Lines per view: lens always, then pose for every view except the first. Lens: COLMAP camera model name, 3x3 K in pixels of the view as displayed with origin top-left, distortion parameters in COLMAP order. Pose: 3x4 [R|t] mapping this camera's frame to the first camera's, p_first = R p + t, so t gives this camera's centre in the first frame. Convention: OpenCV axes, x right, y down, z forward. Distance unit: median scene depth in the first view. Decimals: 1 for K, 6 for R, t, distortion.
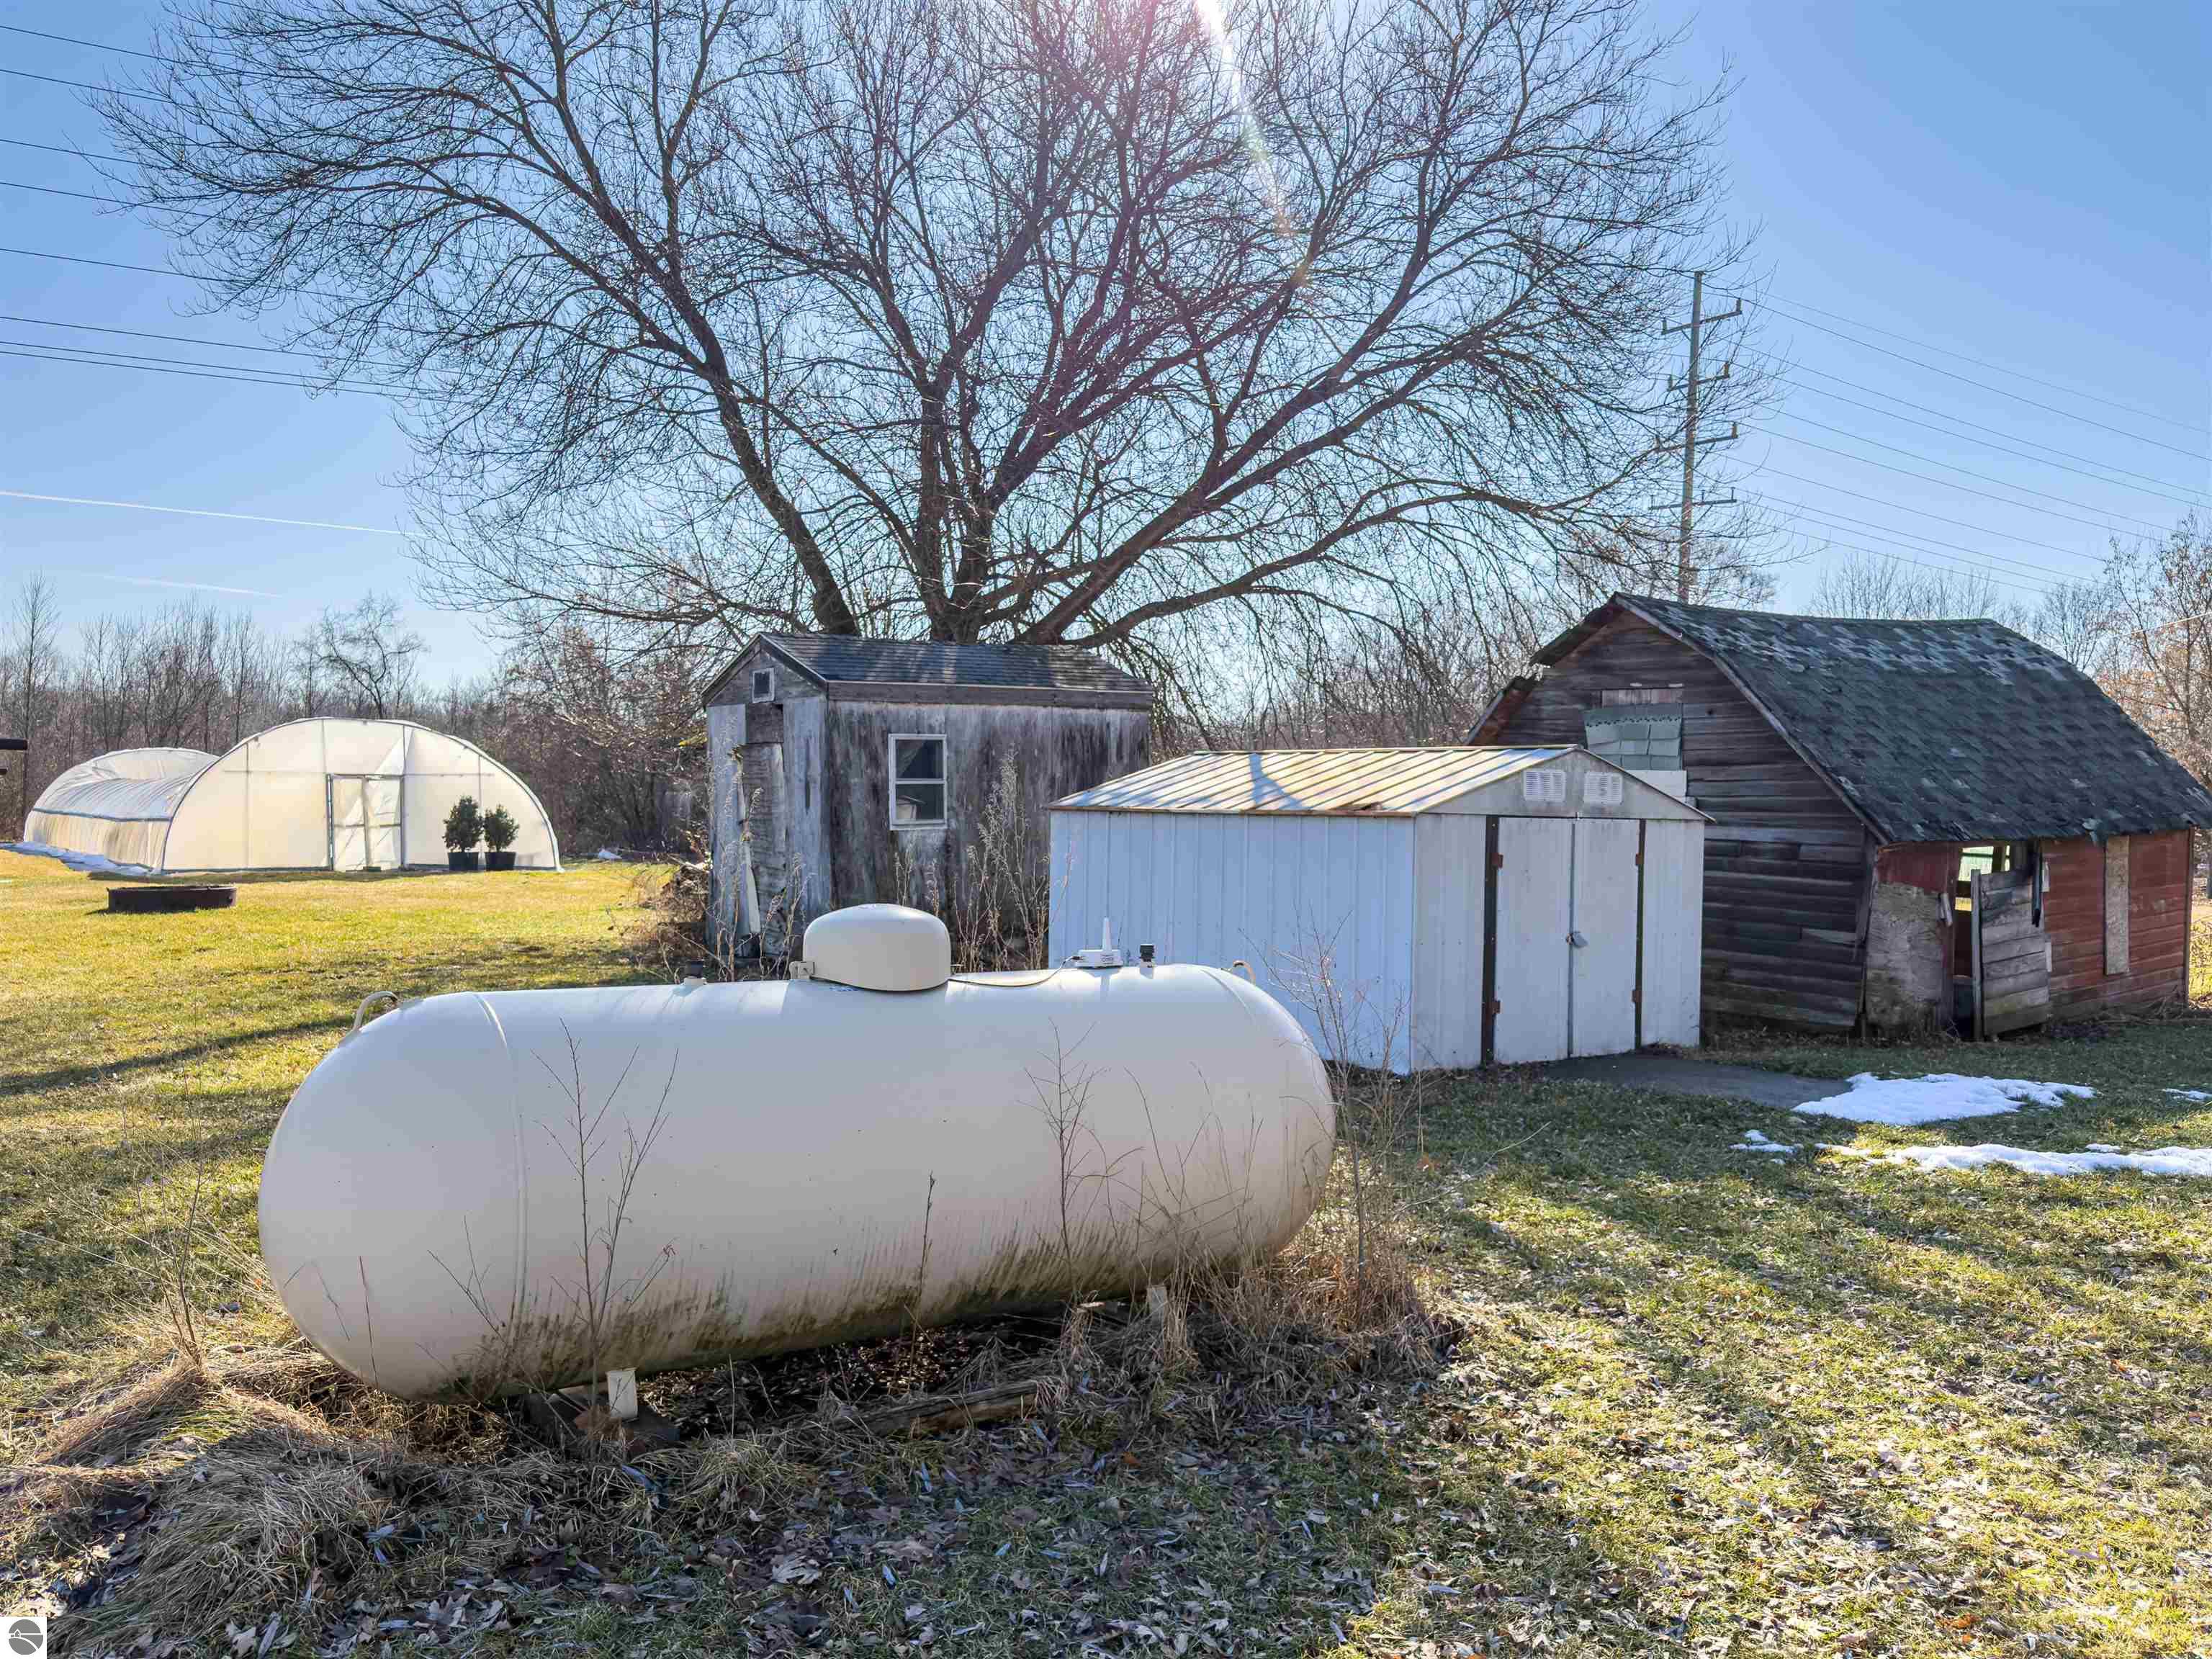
lens RADIAL K [[1790.9, 0, 1106.1], [0, 1790.9, 812.8], [0, 0, 1]] dist [0.131972, -0.248946]
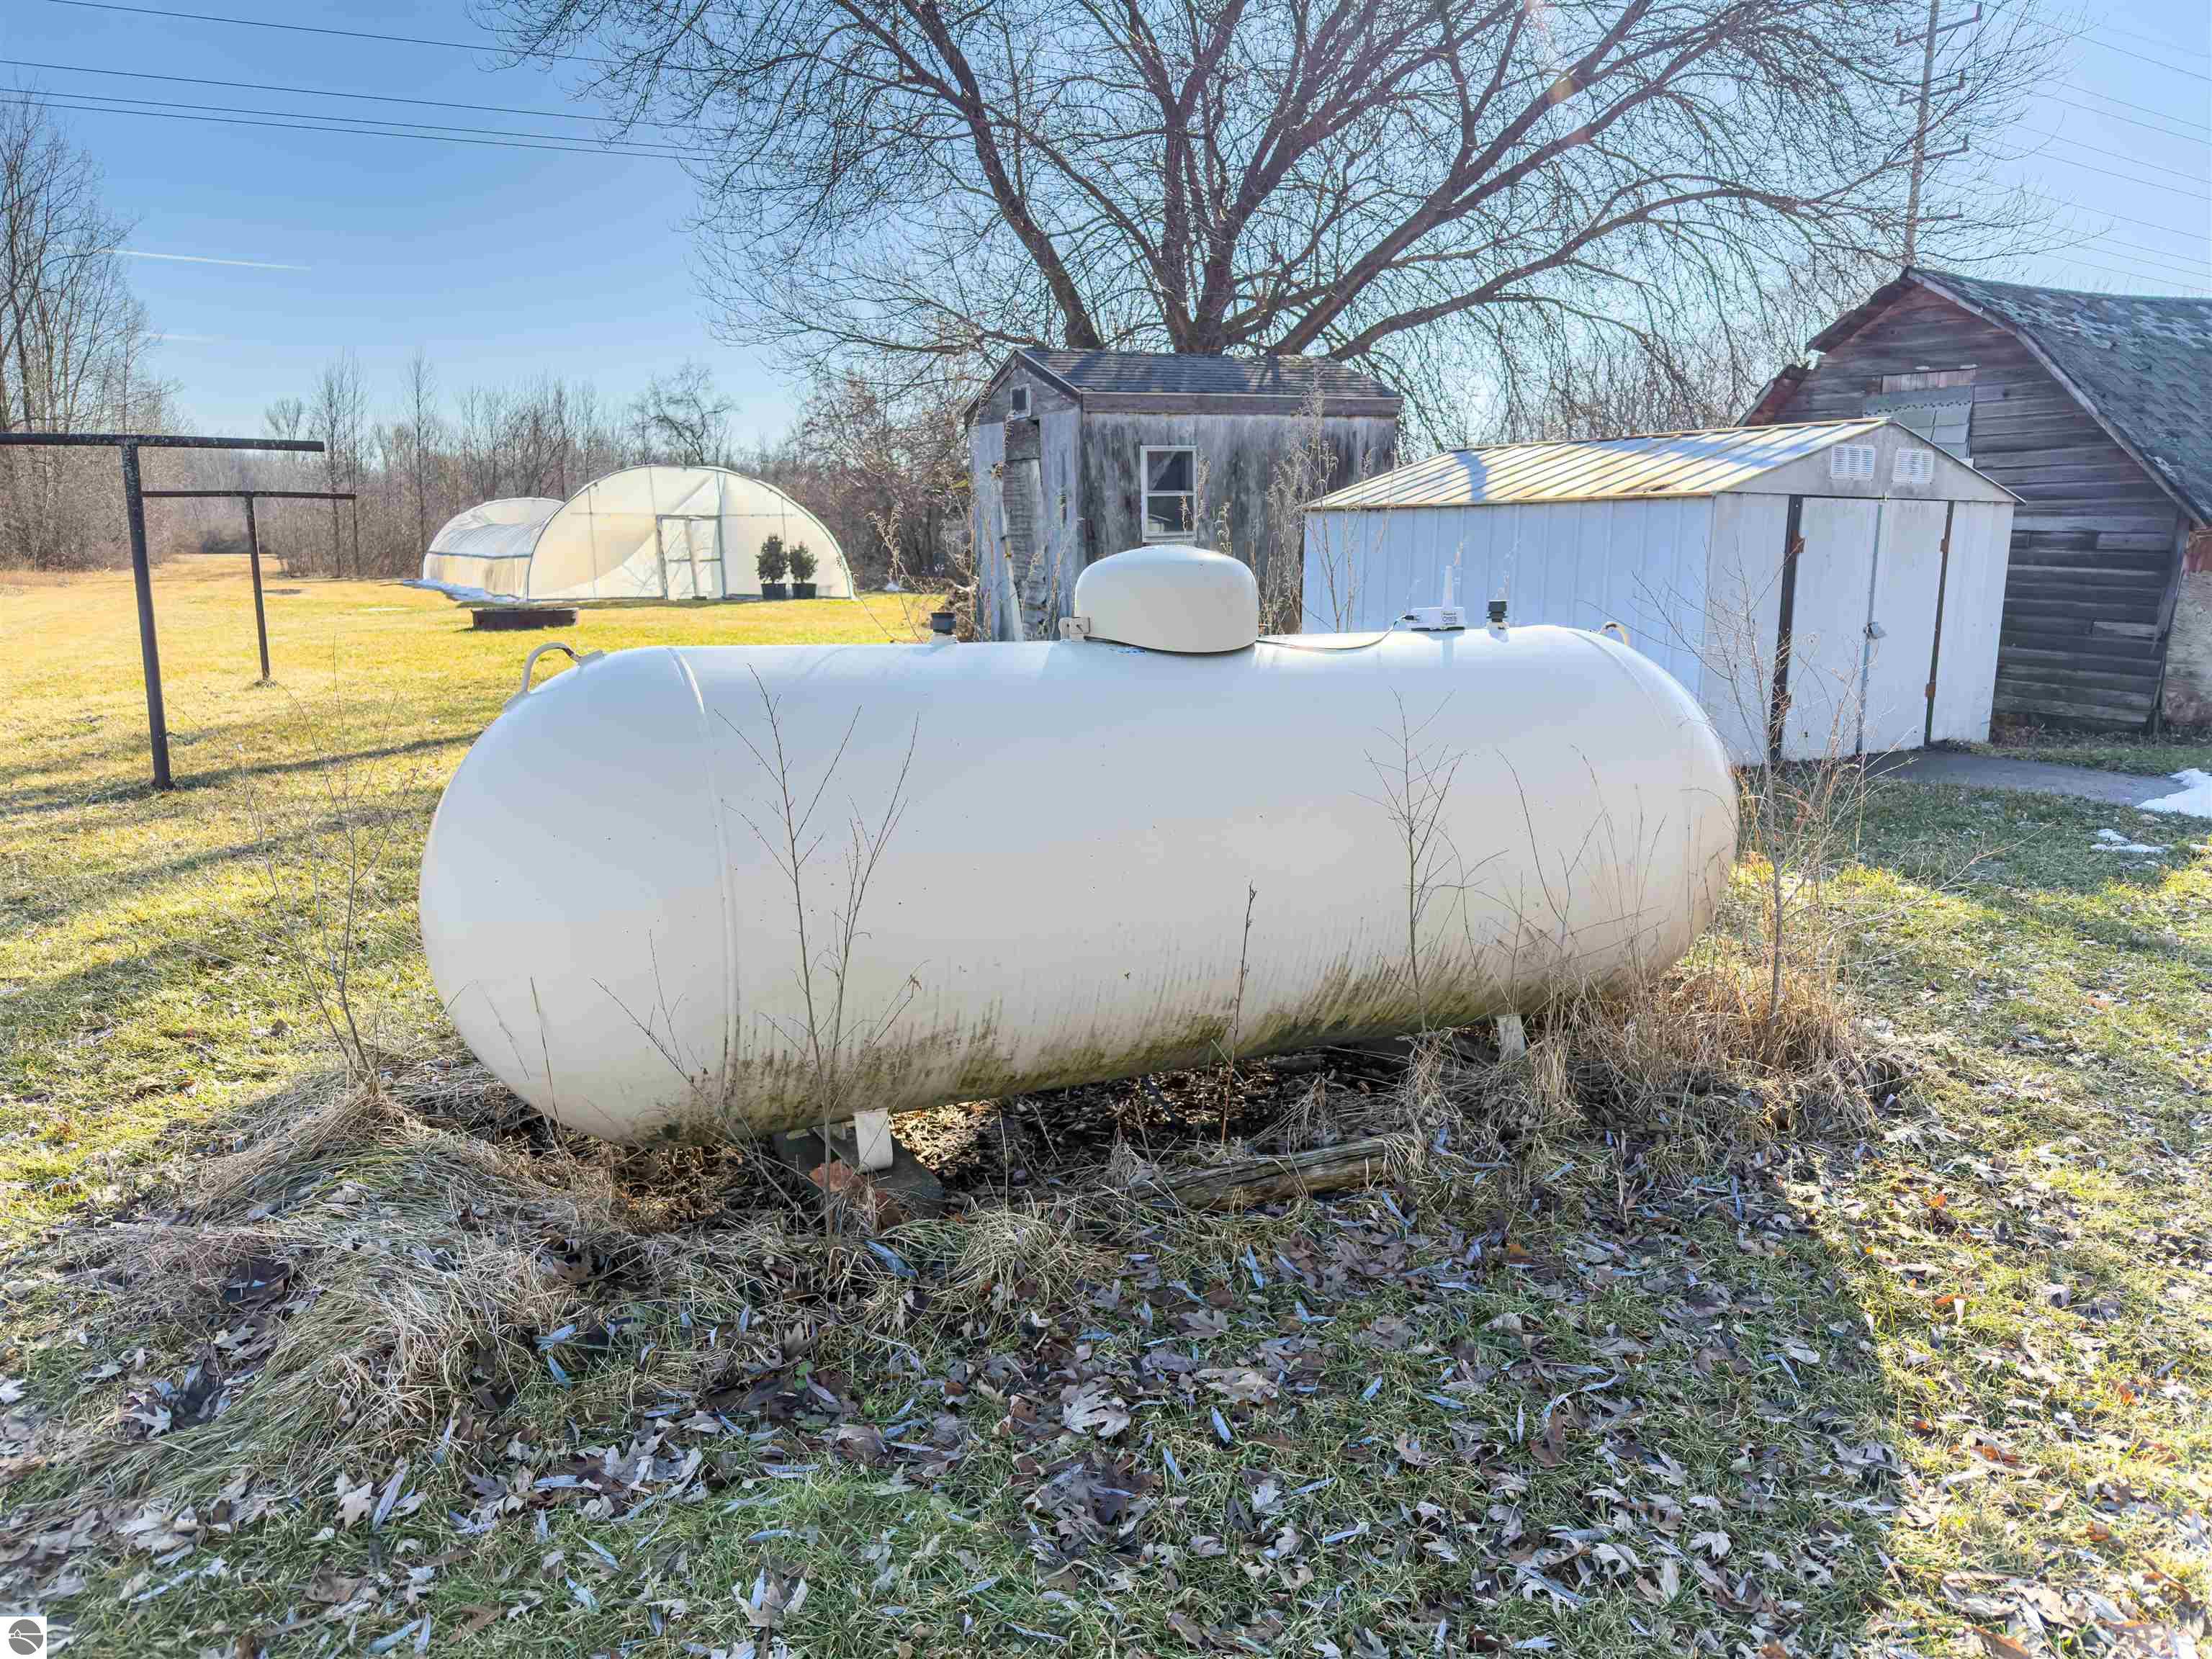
lens RADIAL K [[1553.6, 0, 1106.0], [0, 1553.6, 829.5], [0, 0, 1]] dist [0.083813, -0.108849]
pose [[0.990568, 0.008575, -0.136757, -0.024103], [0.015761, 0.984285, 0.175880, 0.021824], [0.136116, -0.176376, 0.974866, 0.125768]]
